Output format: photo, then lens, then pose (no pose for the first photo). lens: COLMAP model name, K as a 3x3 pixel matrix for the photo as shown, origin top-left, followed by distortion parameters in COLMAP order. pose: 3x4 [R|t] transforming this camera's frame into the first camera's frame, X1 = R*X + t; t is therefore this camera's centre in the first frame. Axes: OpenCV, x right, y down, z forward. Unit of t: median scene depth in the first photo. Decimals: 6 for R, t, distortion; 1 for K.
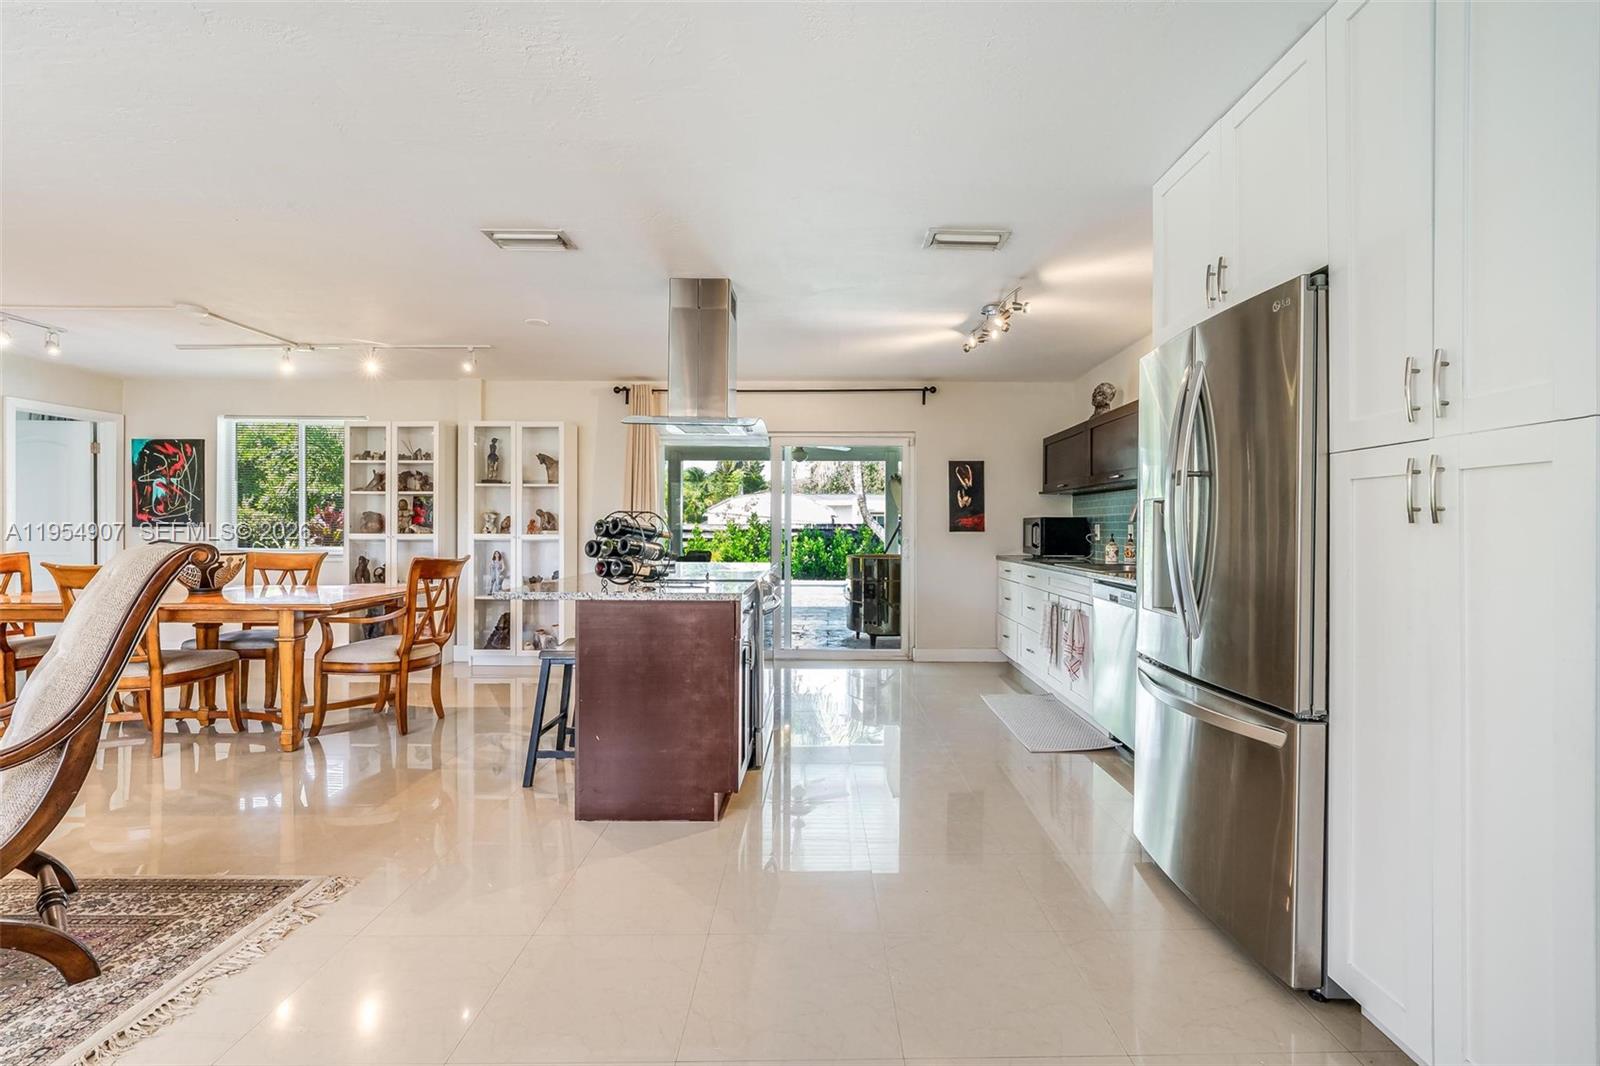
lens RADIAL K [[717.6, 0, 811.4], [0, 717.6, 531.0], [0, 0, 1]] dist [-0.008968, 0.001696]
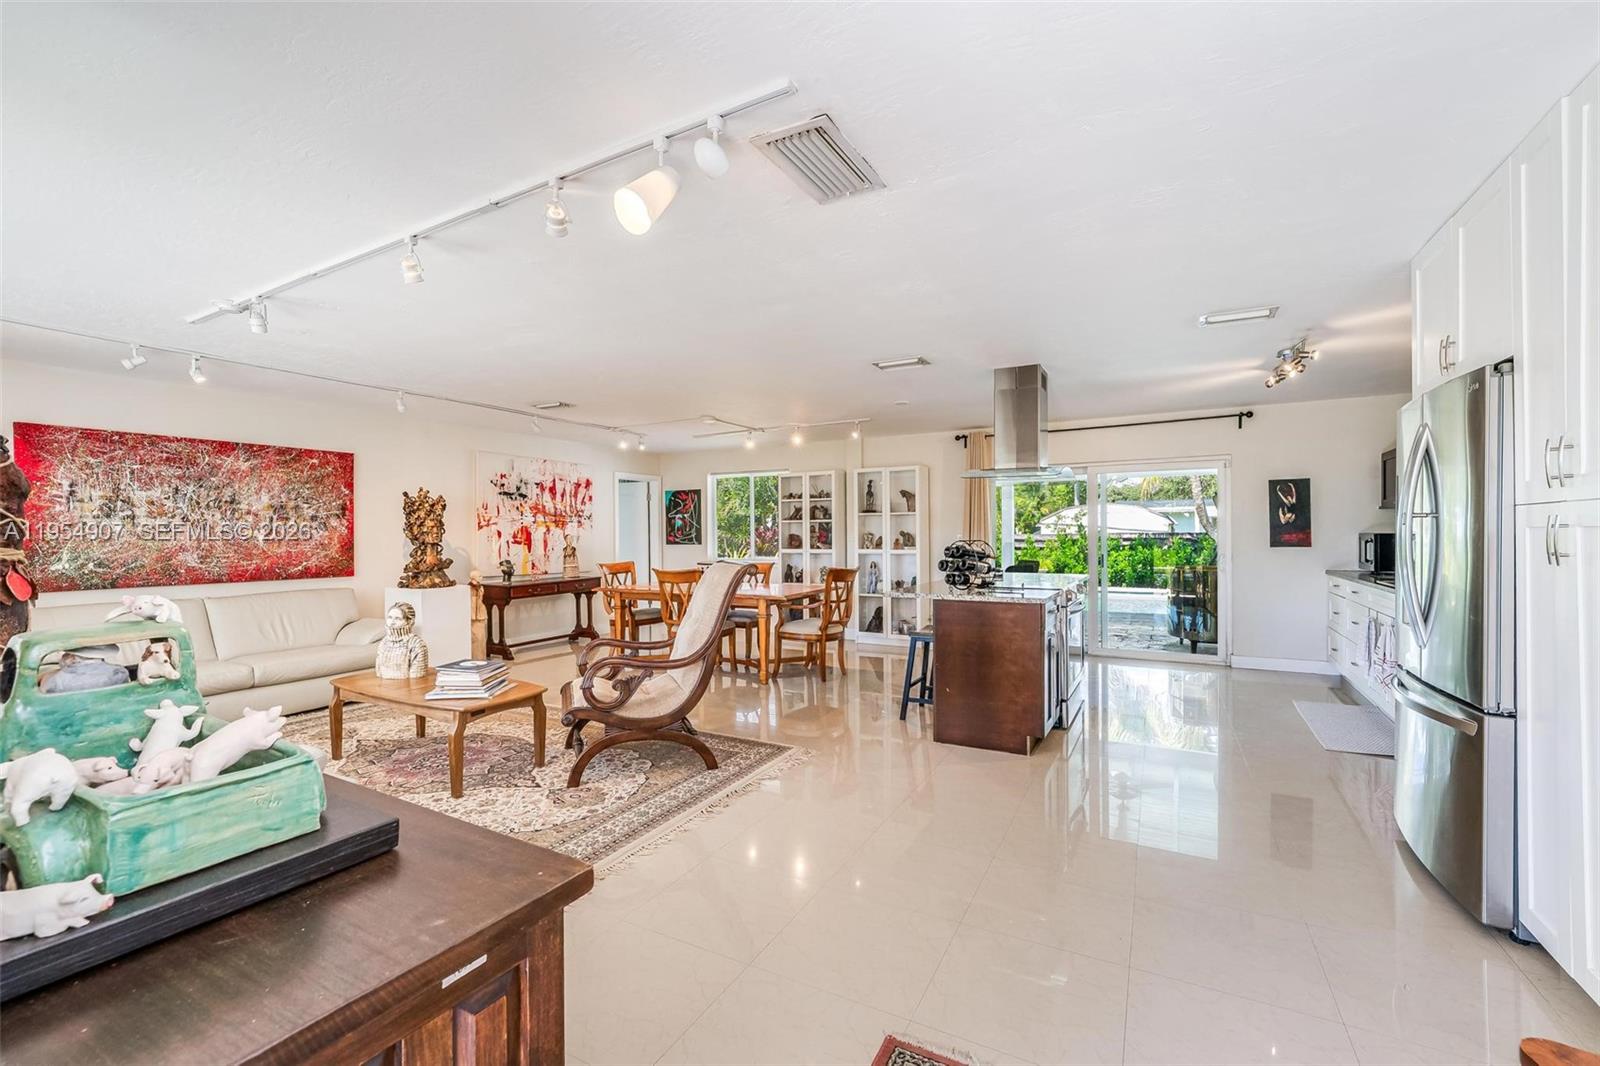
lens RADIAL K [[697.8, 0, 804.3], [0, 697.8, 527.7], [0, 0, 1]] dist [-0.002304, 0.000171]
pose [[0.885923, -0.010587, -0.463711, 0.085245], [0.006590, 0.999926, -0.010240, -0.030069], [0.463785, 0.006016, 0.885927, -0.315280]]
